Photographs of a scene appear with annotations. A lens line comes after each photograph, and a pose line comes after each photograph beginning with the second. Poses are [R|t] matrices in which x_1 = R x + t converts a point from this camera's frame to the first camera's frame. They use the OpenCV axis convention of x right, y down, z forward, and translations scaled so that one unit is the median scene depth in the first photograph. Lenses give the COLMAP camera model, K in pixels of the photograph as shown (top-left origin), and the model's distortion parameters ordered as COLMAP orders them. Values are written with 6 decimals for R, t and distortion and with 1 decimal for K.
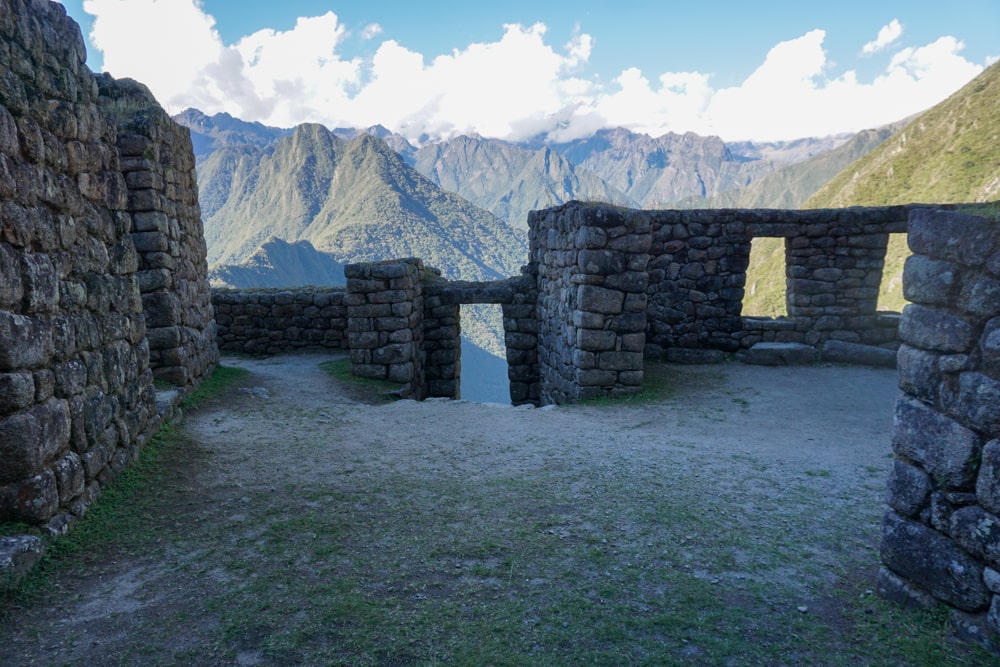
lens RADIAL K [[668.2, 0, 494.6], [0, 668.2, 330.7], [0, 0, 1]] dist [-0.044168, 0.032525]
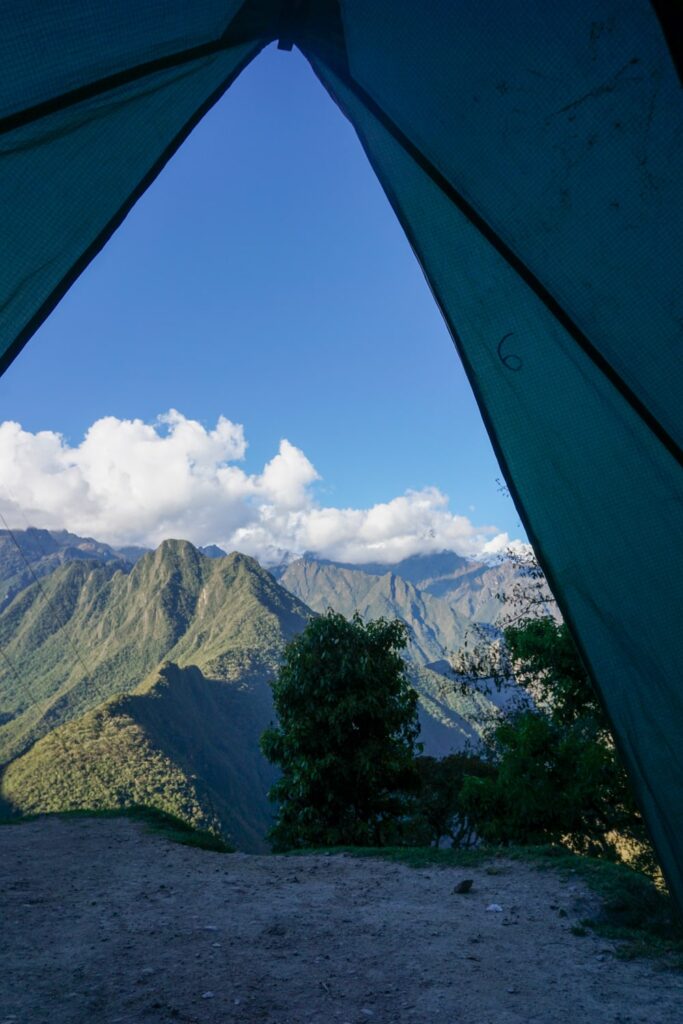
lens RADIAL K [[684.2, 0, 341.5], [0, 684.2, 512.0], [0, 0, 1]] dist [-0.044168, 0.032525]
pose [[0.998430, 0.032998, 0.045257, -0.092429], [-0.015097, 0.936668, -0.349893, -0.010534], [-0.053937, 0.348660, 0.935696, 0.058342]]
